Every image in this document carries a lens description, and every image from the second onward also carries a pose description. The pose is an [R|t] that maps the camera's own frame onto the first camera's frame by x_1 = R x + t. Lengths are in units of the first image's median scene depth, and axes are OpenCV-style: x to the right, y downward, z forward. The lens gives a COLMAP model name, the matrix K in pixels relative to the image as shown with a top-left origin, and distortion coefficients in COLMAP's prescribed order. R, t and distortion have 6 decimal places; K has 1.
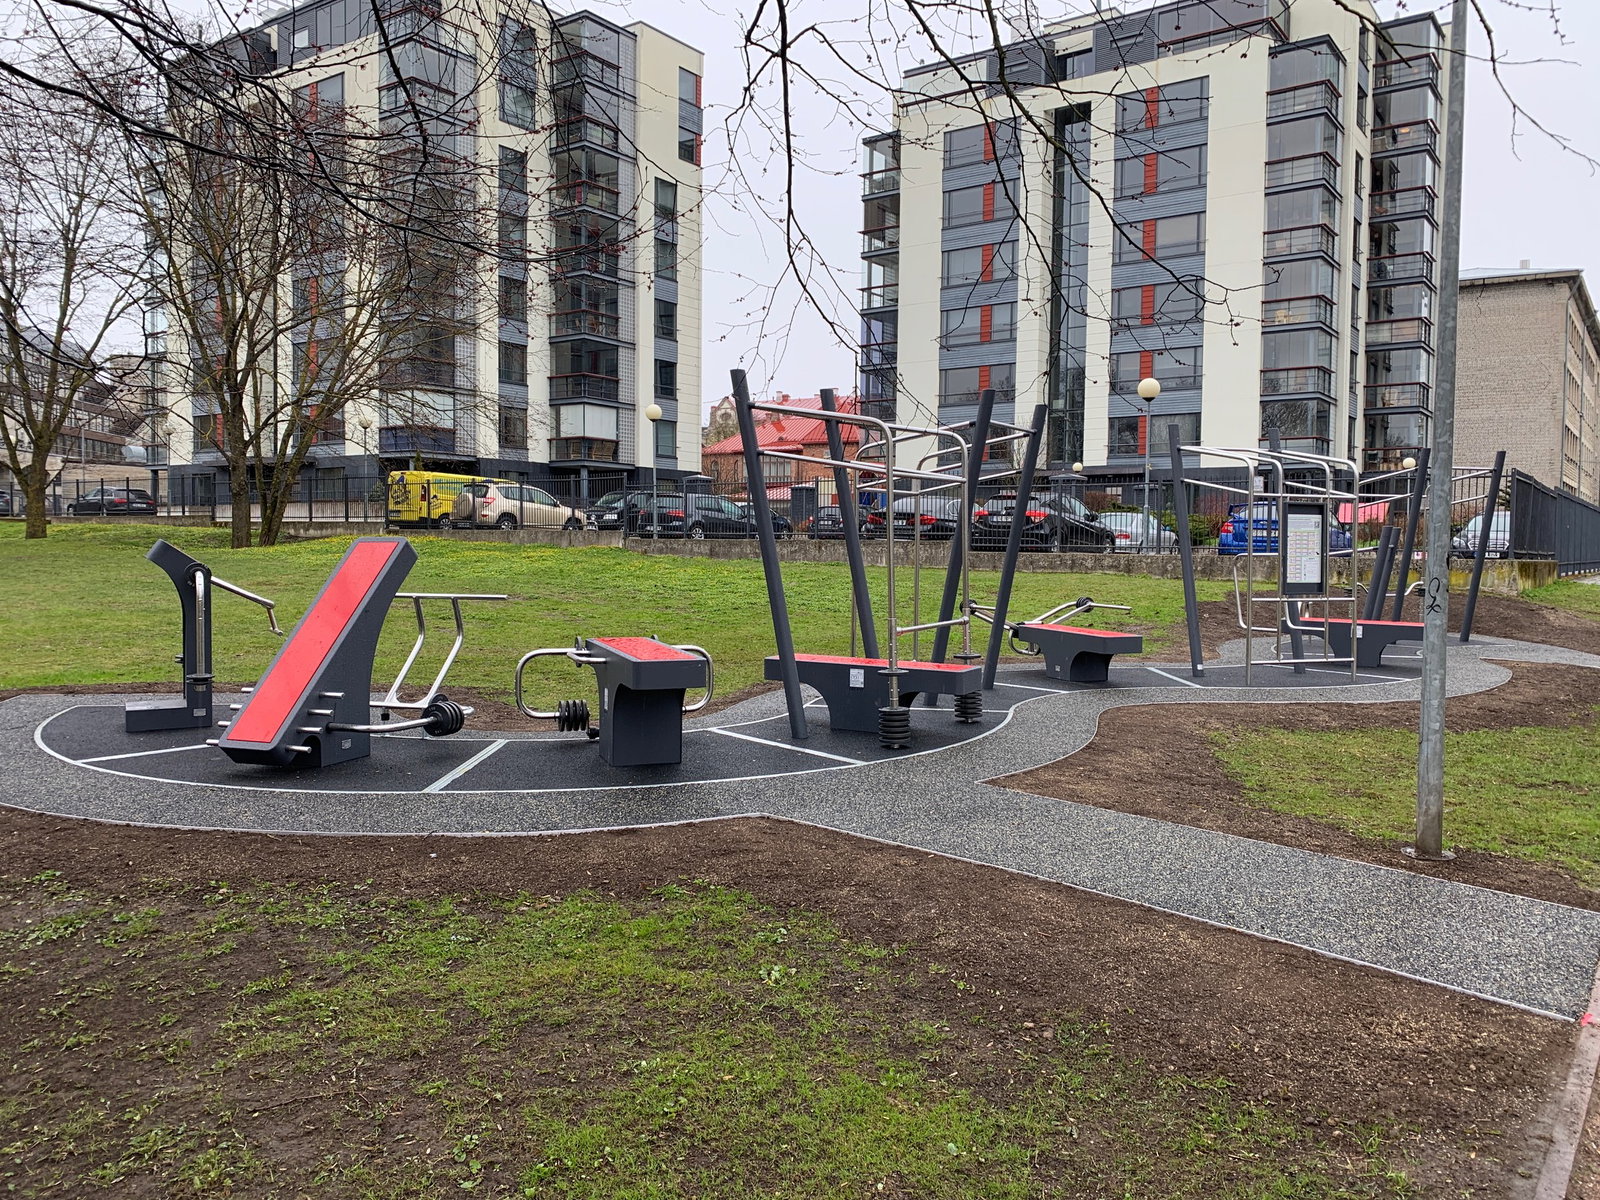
lens RADIAL K [[1150.0, 0, 800.2], [0, 1150.0, 571.9], [0, 0, 1]] dist [0.063934, -0.067140]
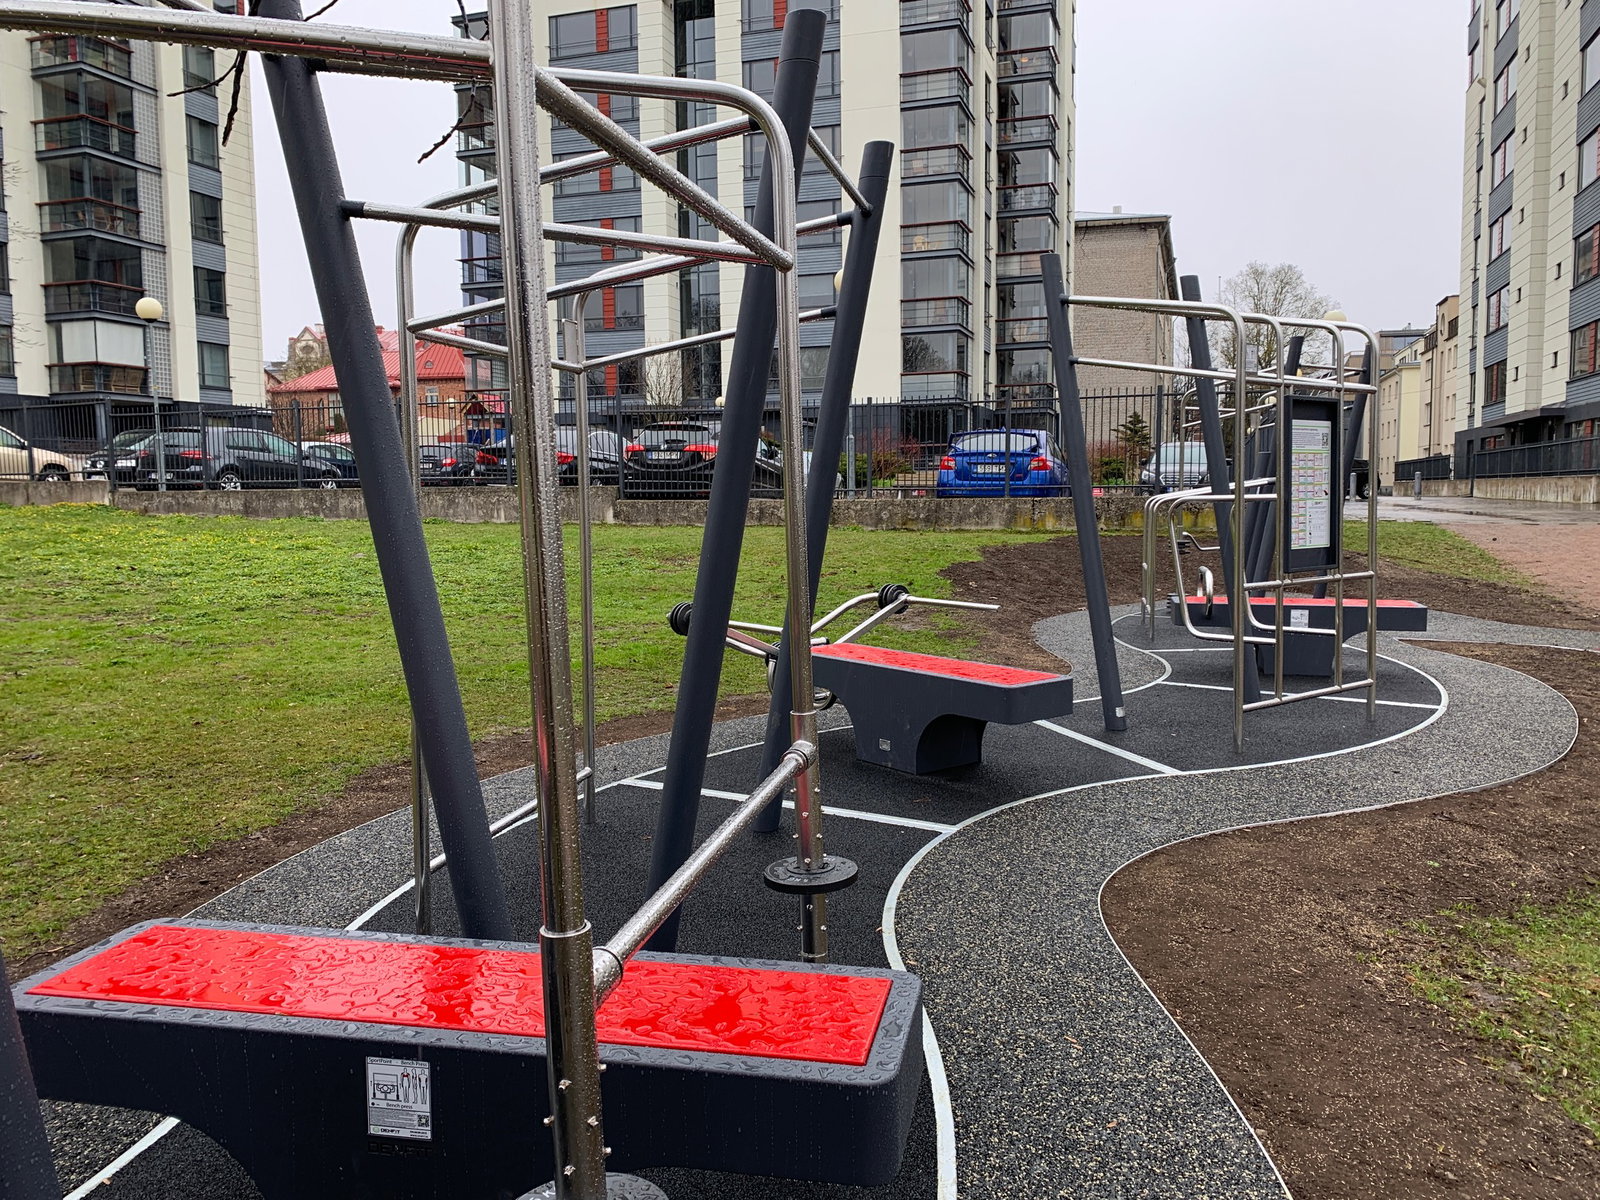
lens RADIAL K [[1150.0, 0, 800.2], [0, 1150.0, 571.9], [0, 0, 1]] dist [0.063934, -0.067140]
pose [[0.947174, -0.044209, 0.317658, 0.008830], [0.029123, 0.998218, 0.052087, -0.003166], [-0.319394, -0.040084, 0.946774, 0.121444]]
